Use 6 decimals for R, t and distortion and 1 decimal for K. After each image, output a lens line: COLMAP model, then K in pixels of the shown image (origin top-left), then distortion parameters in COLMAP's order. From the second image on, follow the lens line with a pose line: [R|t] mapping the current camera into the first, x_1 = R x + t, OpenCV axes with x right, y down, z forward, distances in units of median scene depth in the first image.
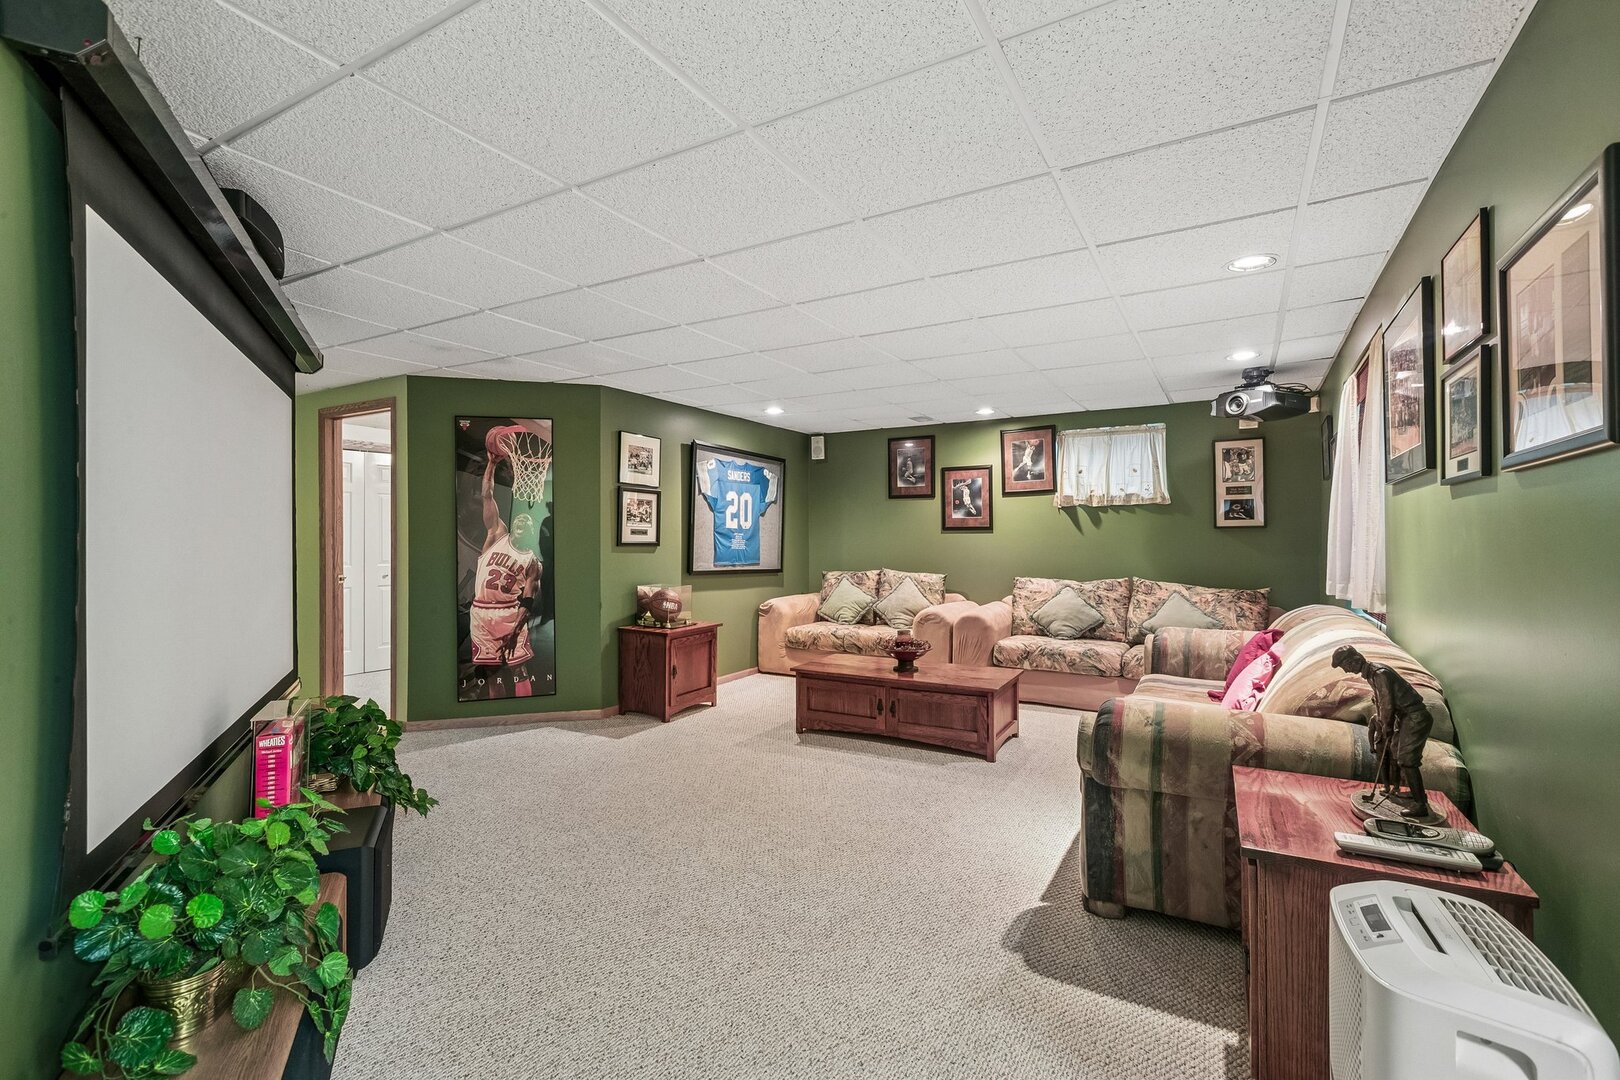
lens RADIAL K [[732.8, 0, 809.6], [0, 732.8, 542.0], [0, 0, 1]] dist [0.003738, -0.000706]
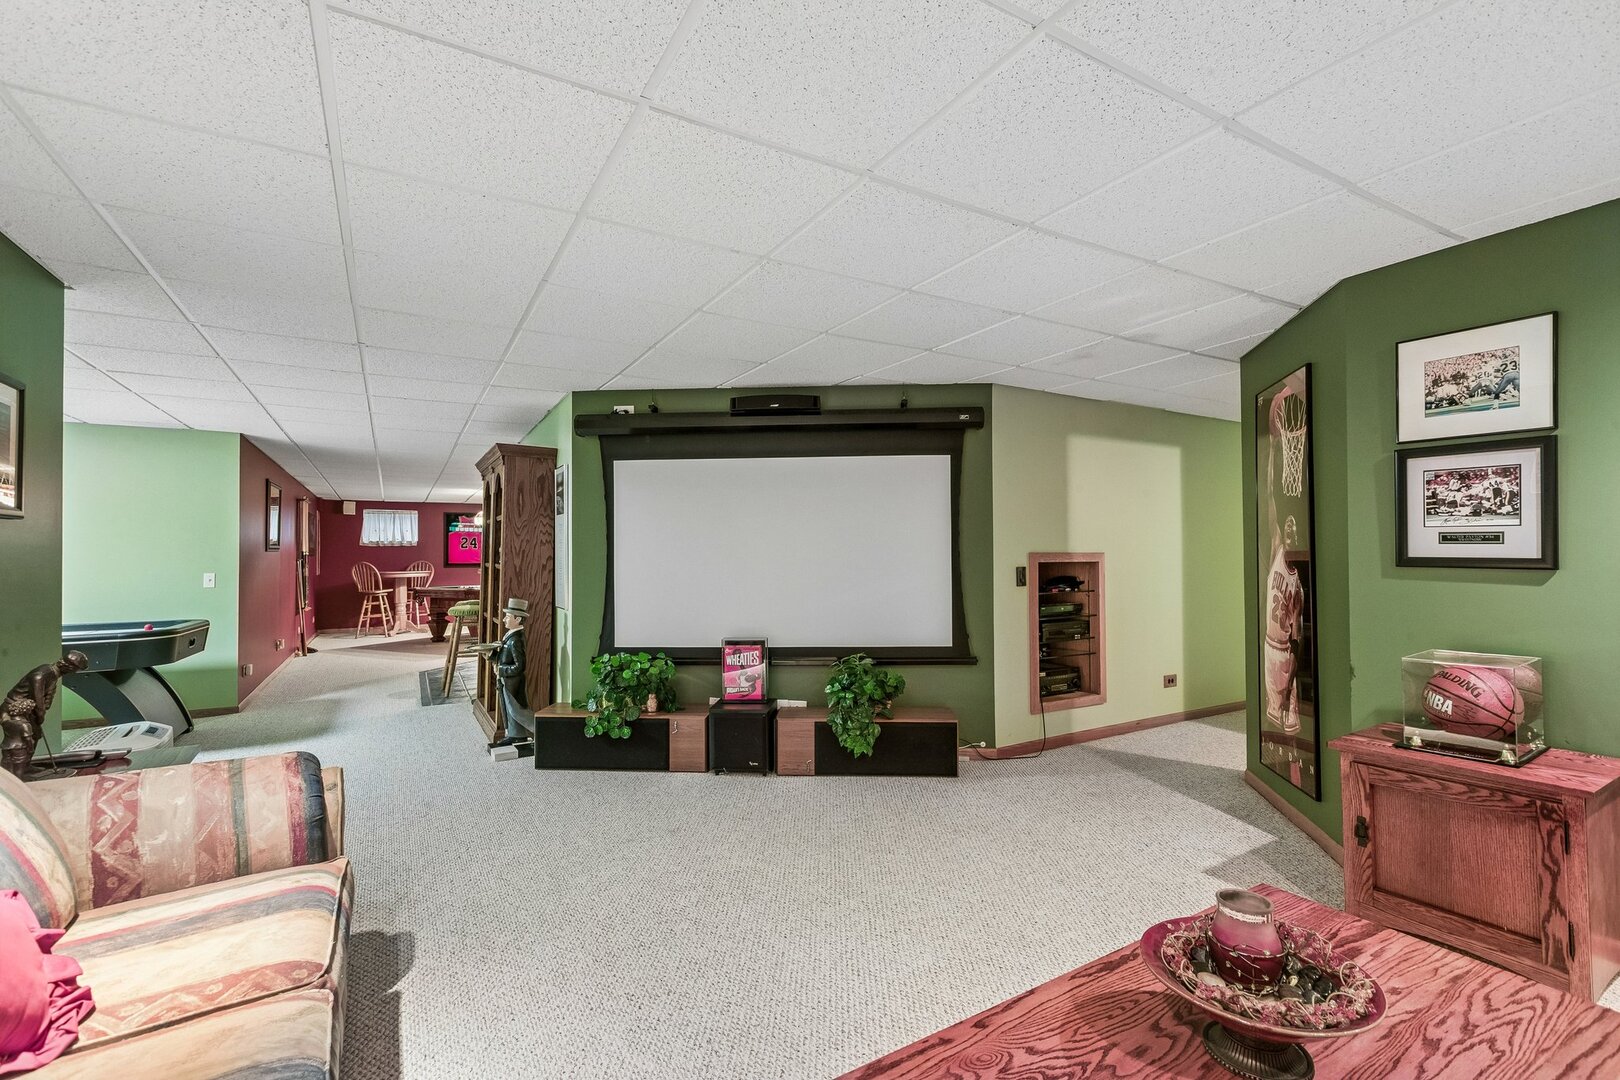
lens RADIAL K [[732.8, 0, 812.2], [0, 732.8, 537.7], [0, 0, 1]] dist [0.003738, -0.000706]
pose [[-0.498975, -0.011654, -0.866538, 0.394460], [0.004953, 0.999855, -0.016299, -0.007669], [0.866602, -0.012425, -0.498845, 0.889795]]
